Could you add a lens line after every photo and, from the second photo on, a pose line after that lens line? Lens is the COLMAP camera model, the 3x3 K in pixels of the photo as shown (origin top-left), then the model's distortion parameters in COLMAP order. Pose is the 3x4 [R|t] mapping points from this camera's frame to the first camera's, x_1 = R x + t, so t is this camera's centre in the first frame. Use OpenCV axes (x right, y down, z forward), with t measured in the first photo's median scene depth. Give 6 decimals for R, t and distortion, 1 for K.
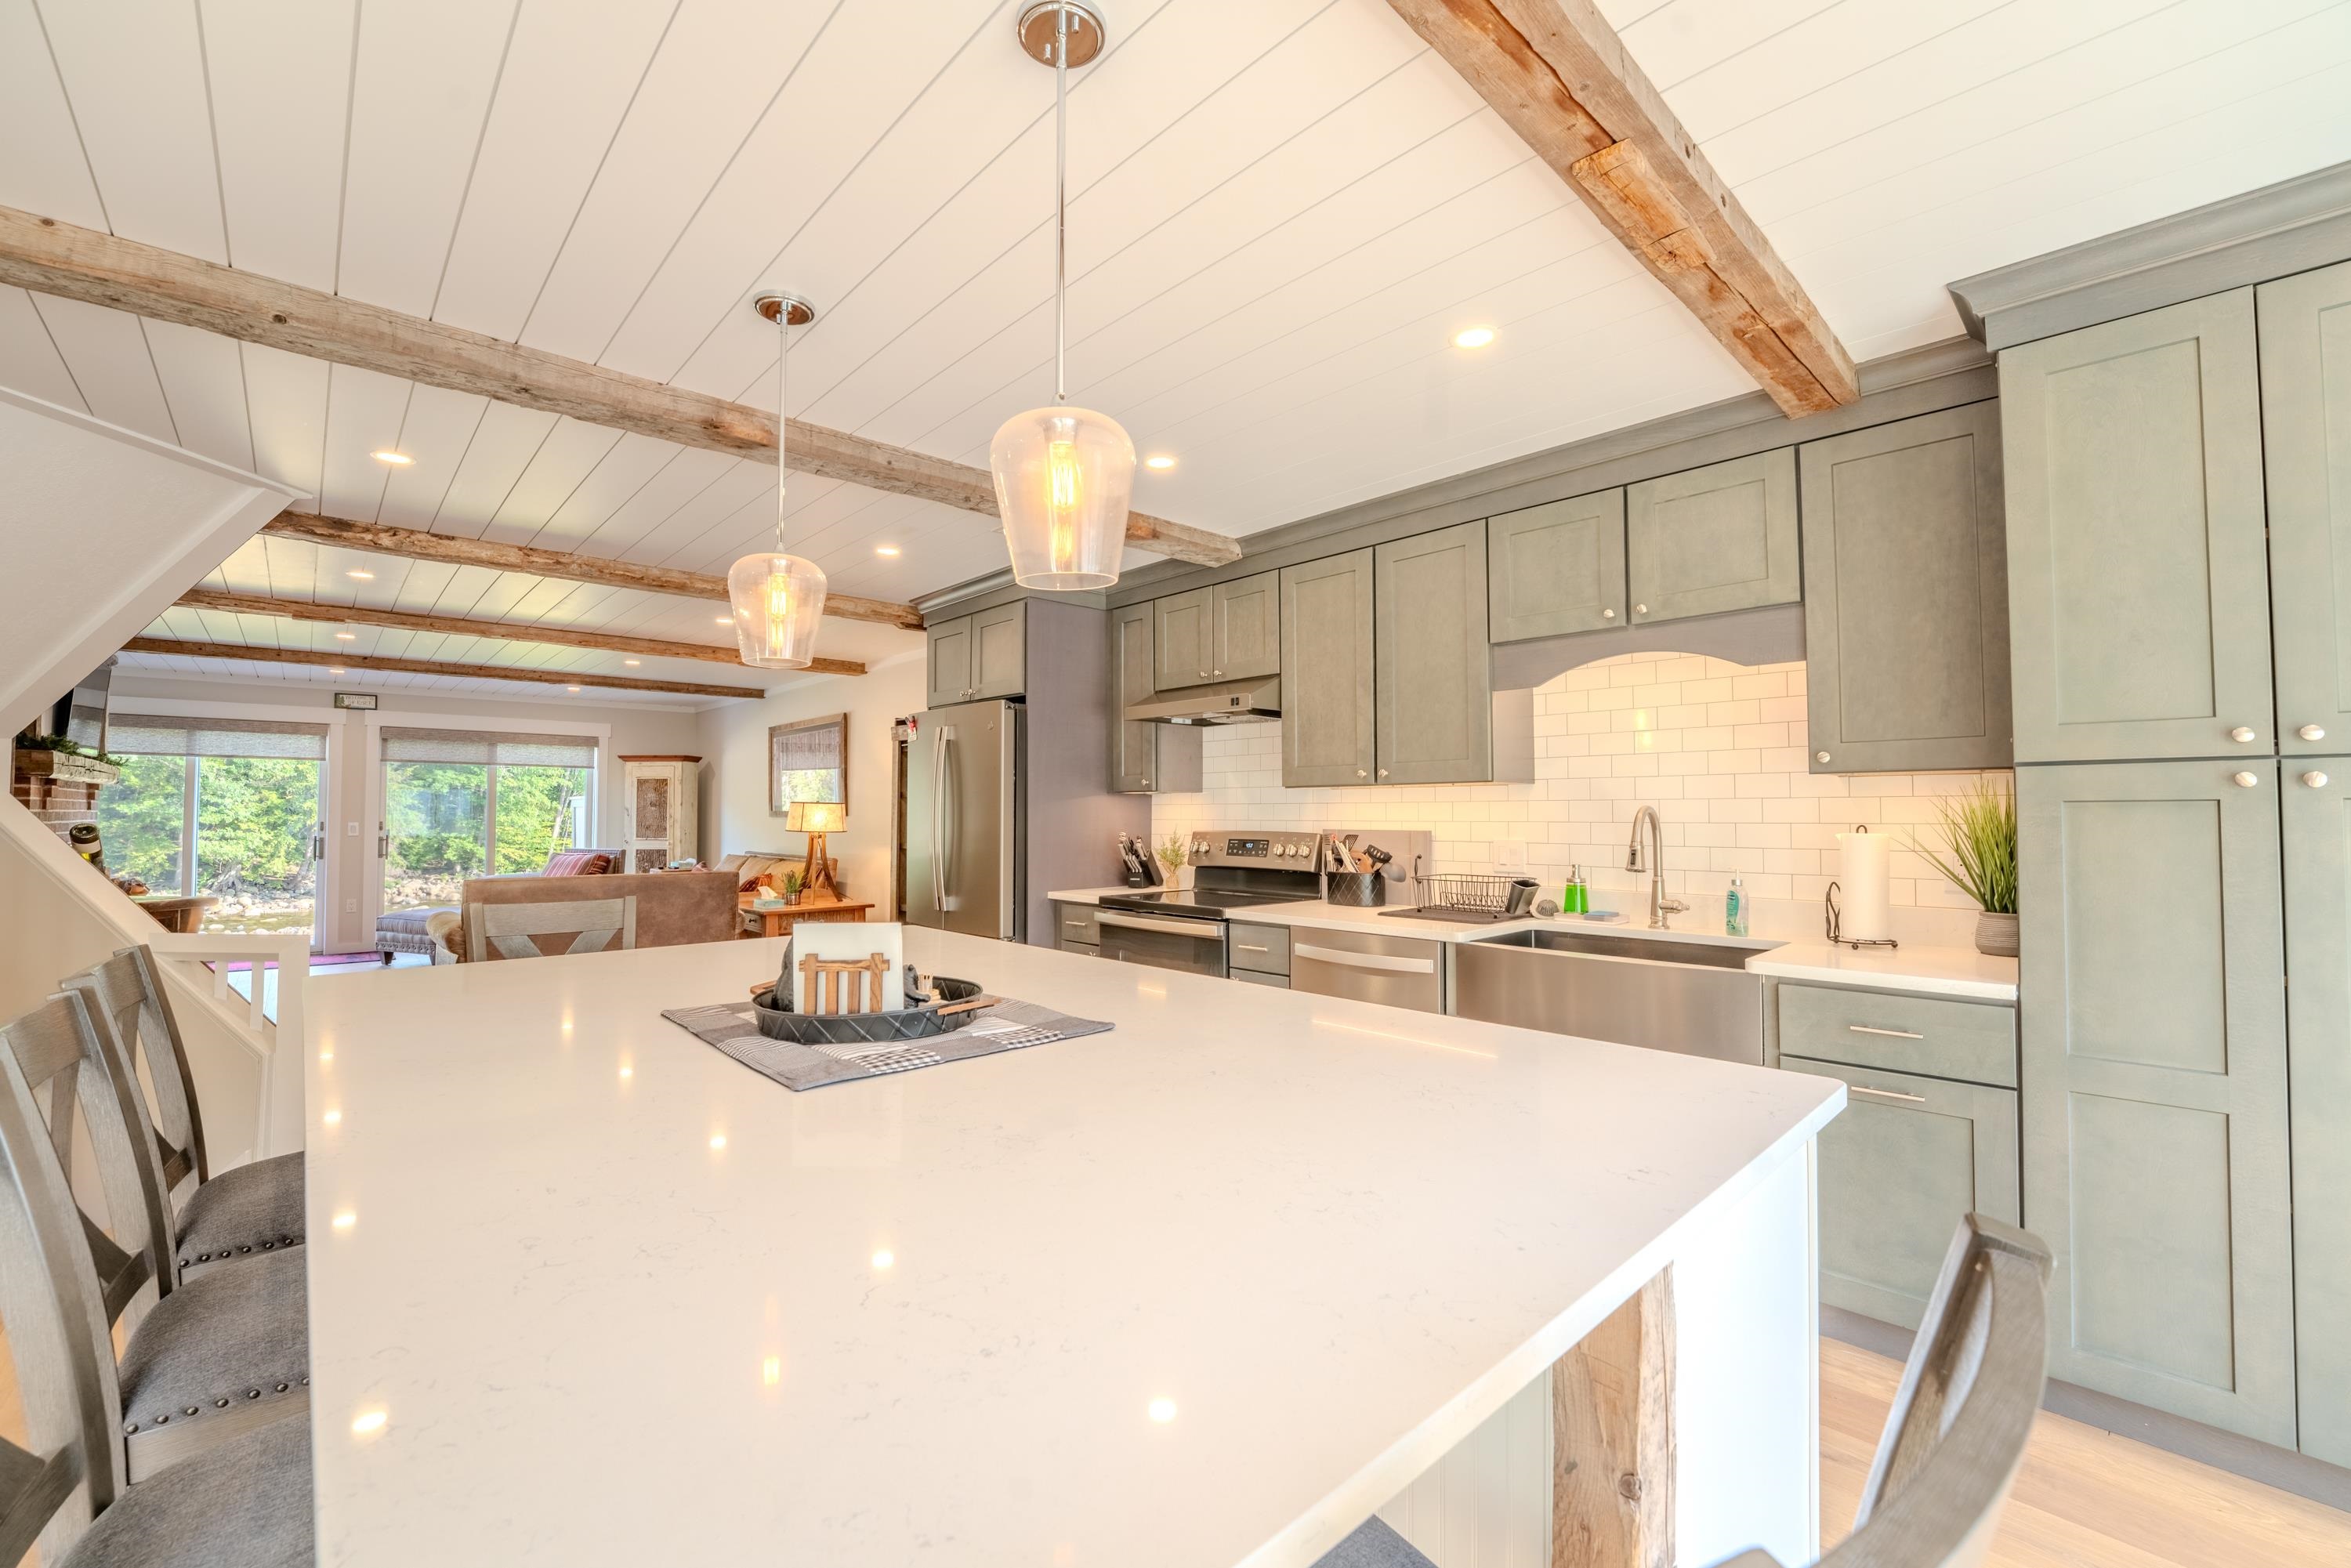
lens RADIAL K [[952.0, 0, 1136.5], [0, 952.0, 791.4], [0, 0, 1]] dist [-0.026507, 0.001729]
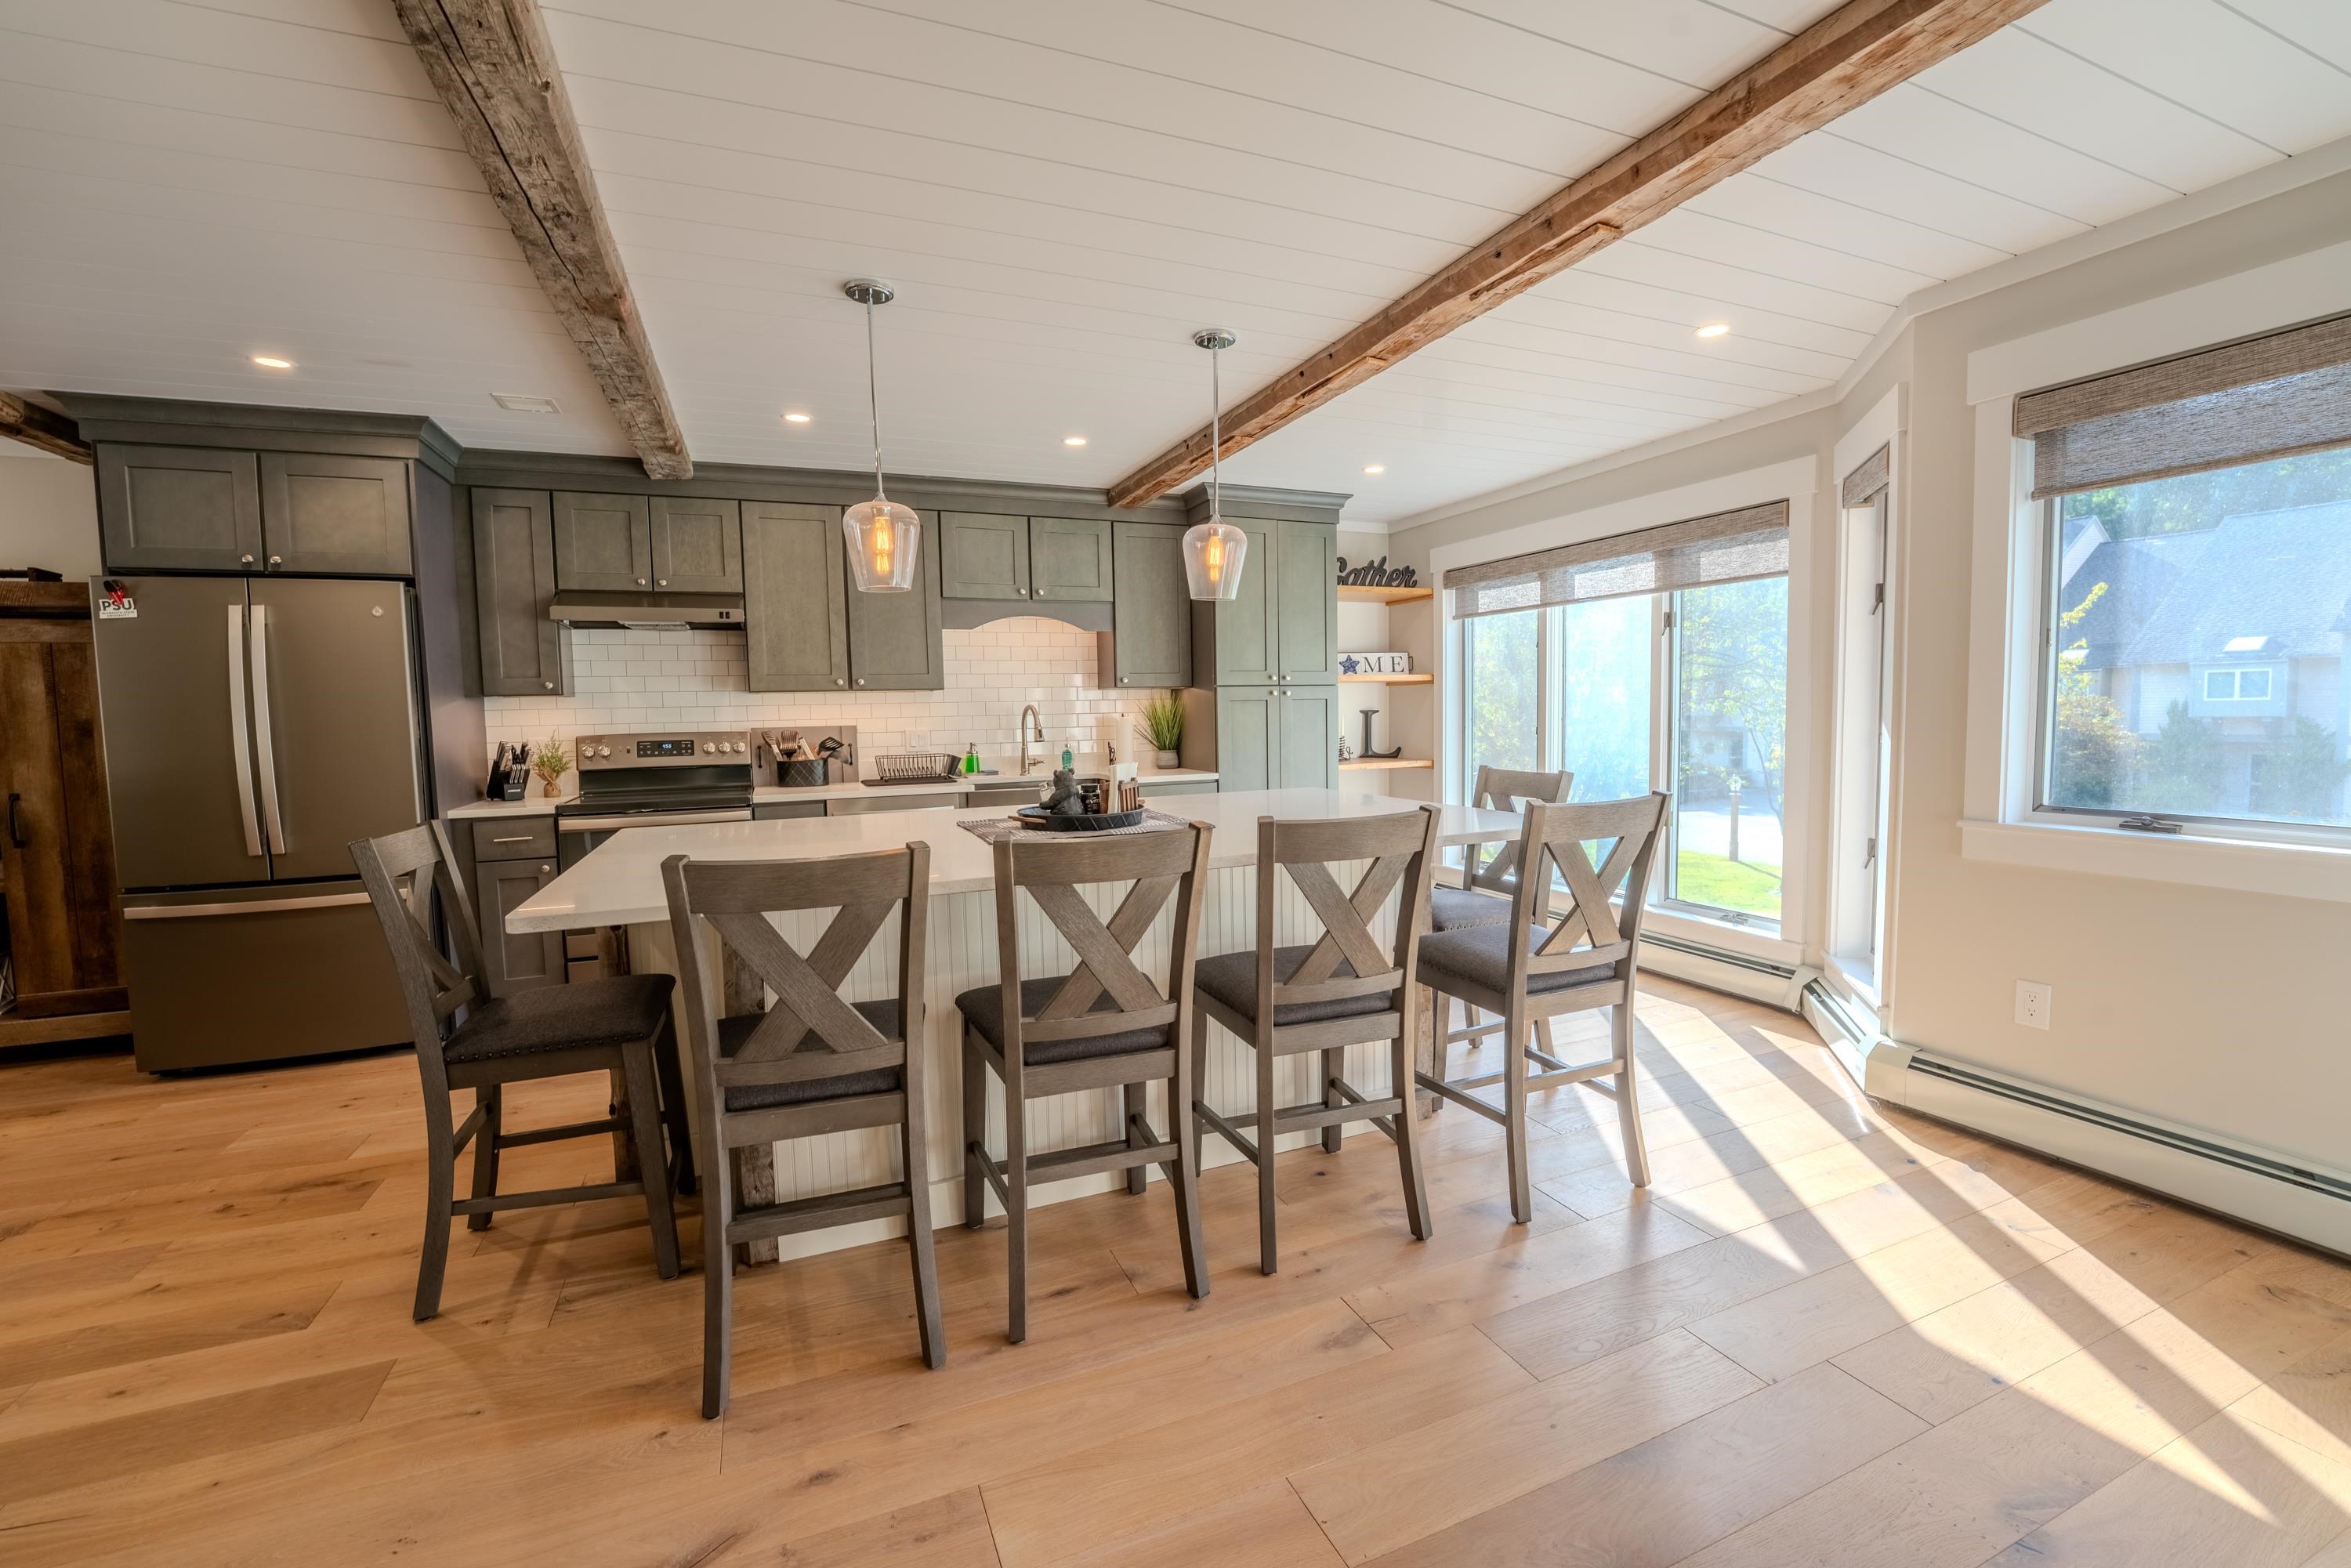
lens RADIAL K [[952.0, 0, 1171.3], [0, 952.0, 777.6], [0, 0, 1]] dist [-0.026507, 0.001729]
pose [[0.356192, -0.074730, 0.931420, -0.646550], [-0.003771, 0.996674, 0.081408, 0.003374], [-0.934405, -0.032510, 0.354726, 0.085399]]
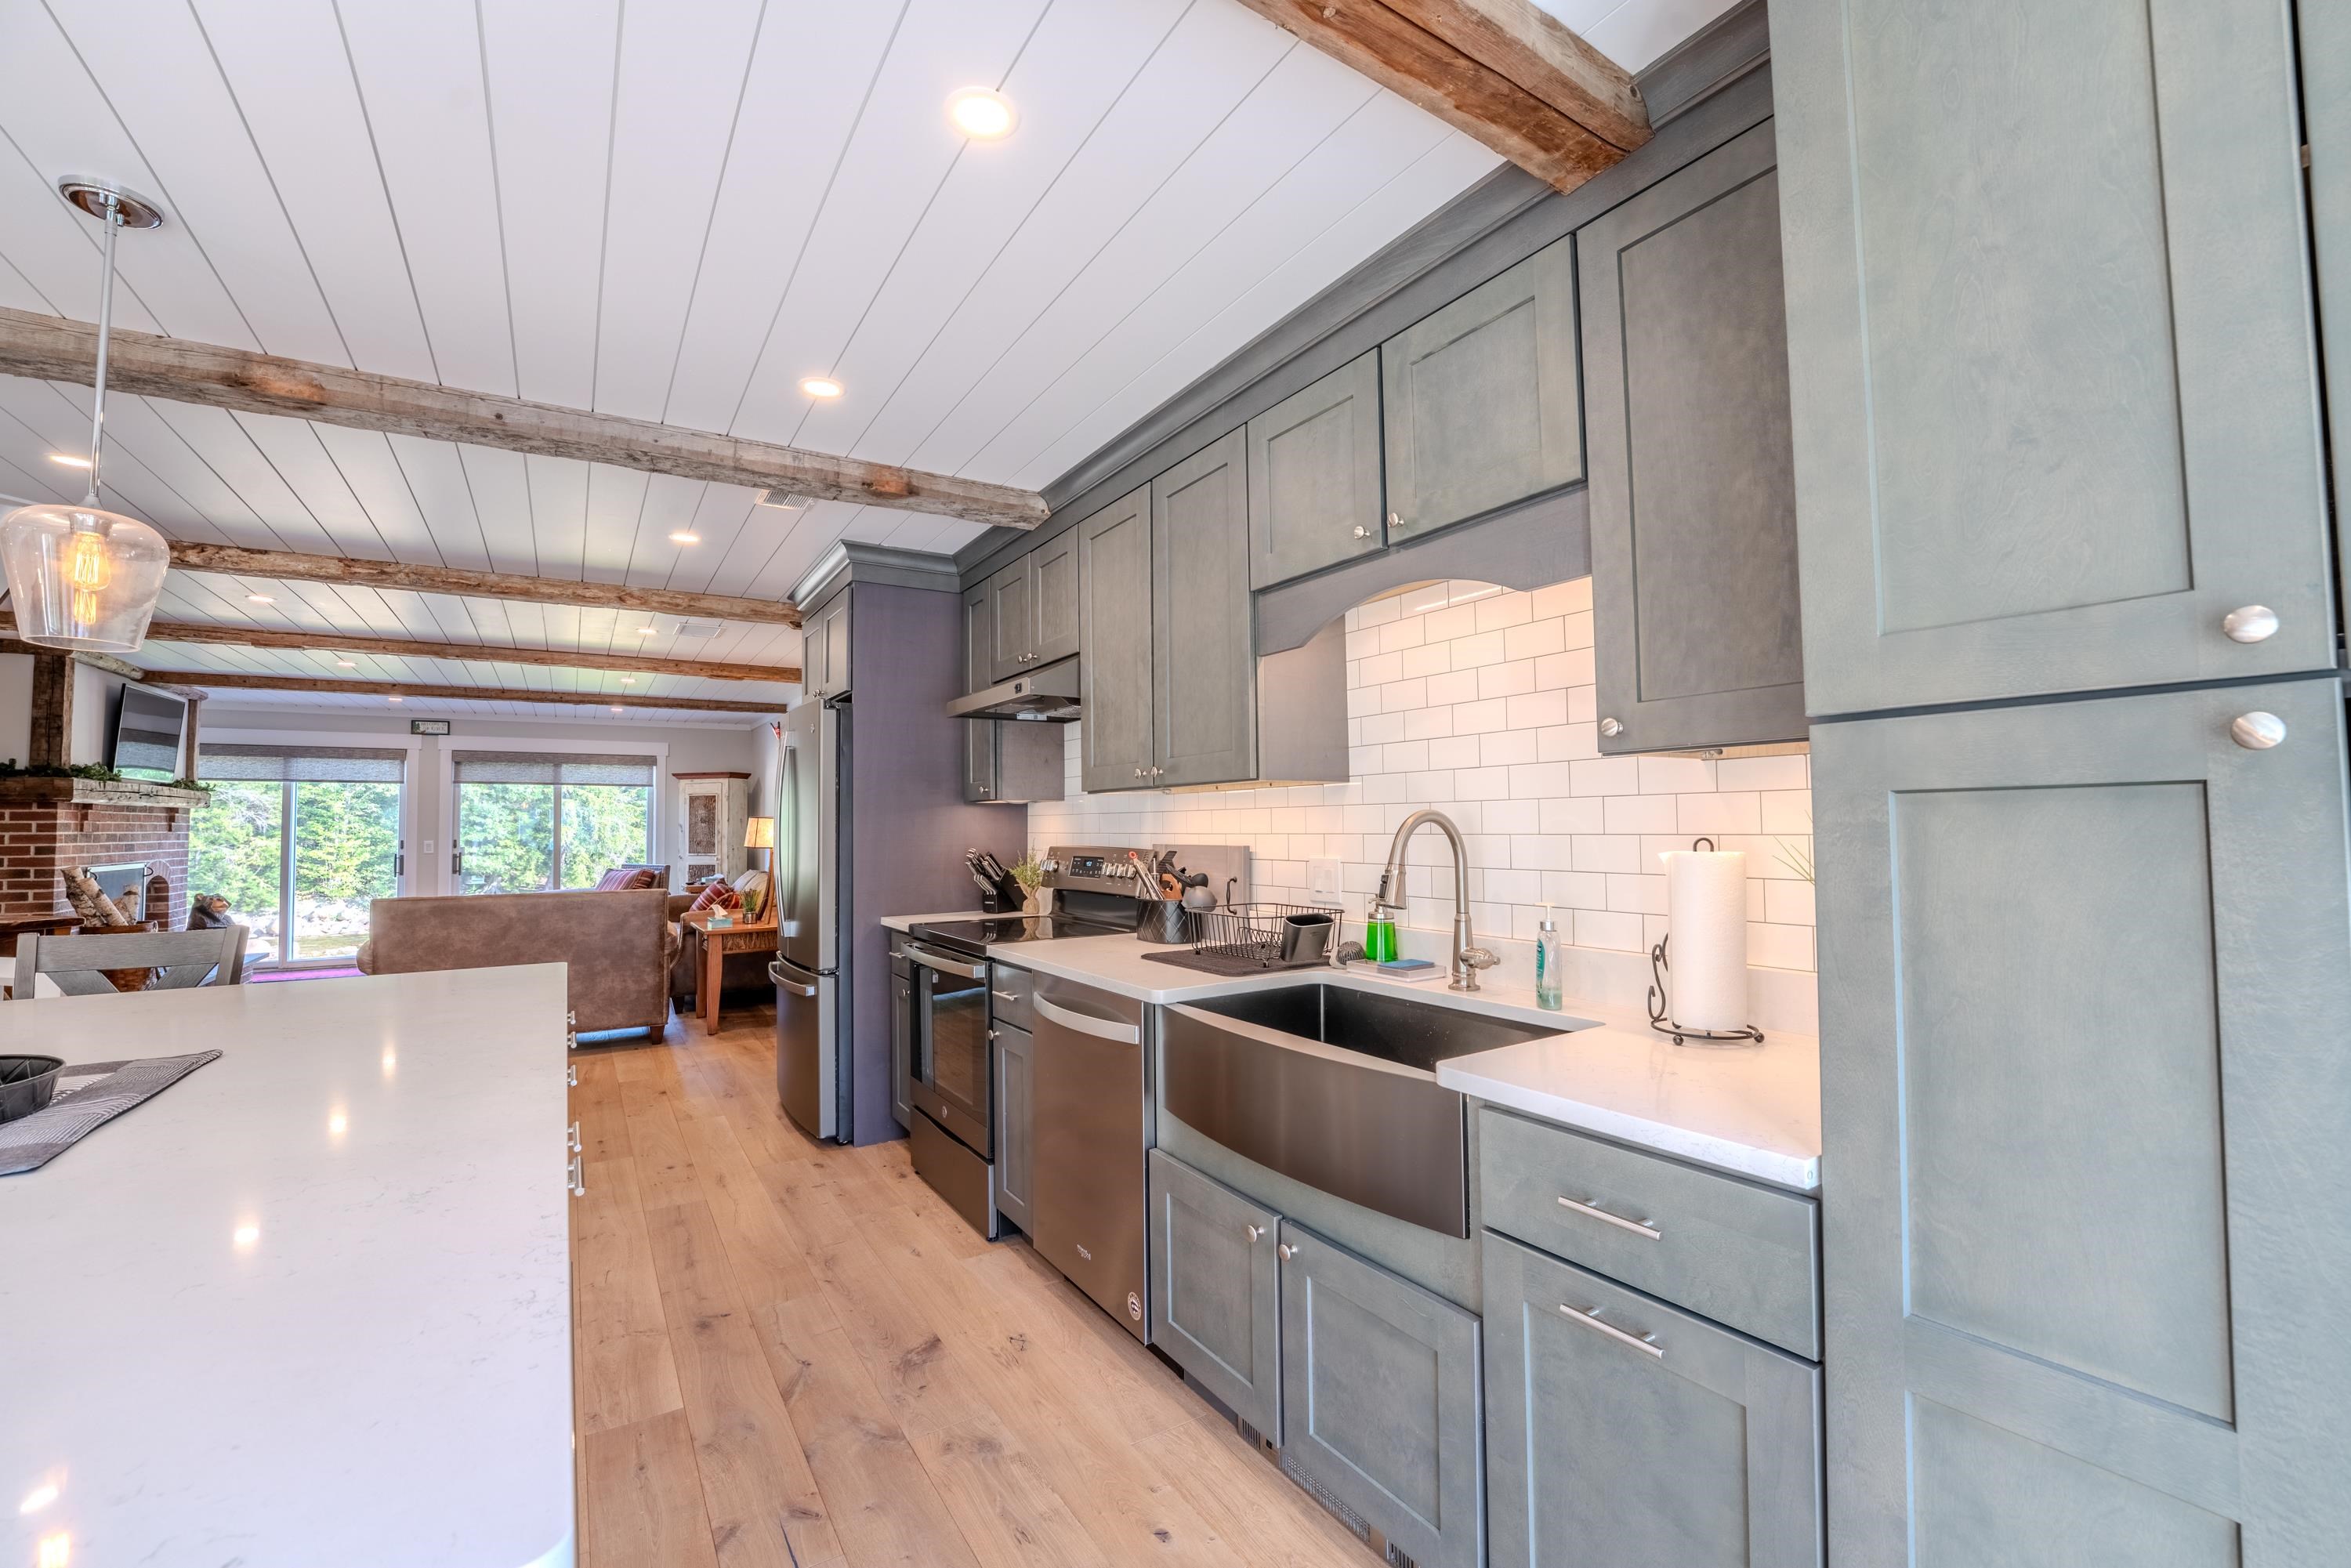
lens RADIAL K [[952.0, 0, 1124.2], [0, 952.0, 791.0], [0, 0, 1]] dist [-0.026507, 0.001729]
pose [[0.983593, -0.016745, -0.179621, 0.286222], [0.014578, 0.999804, -0.013373, 0.004848], [0.179809, 0.010535, 0.983645, 0.184231]]
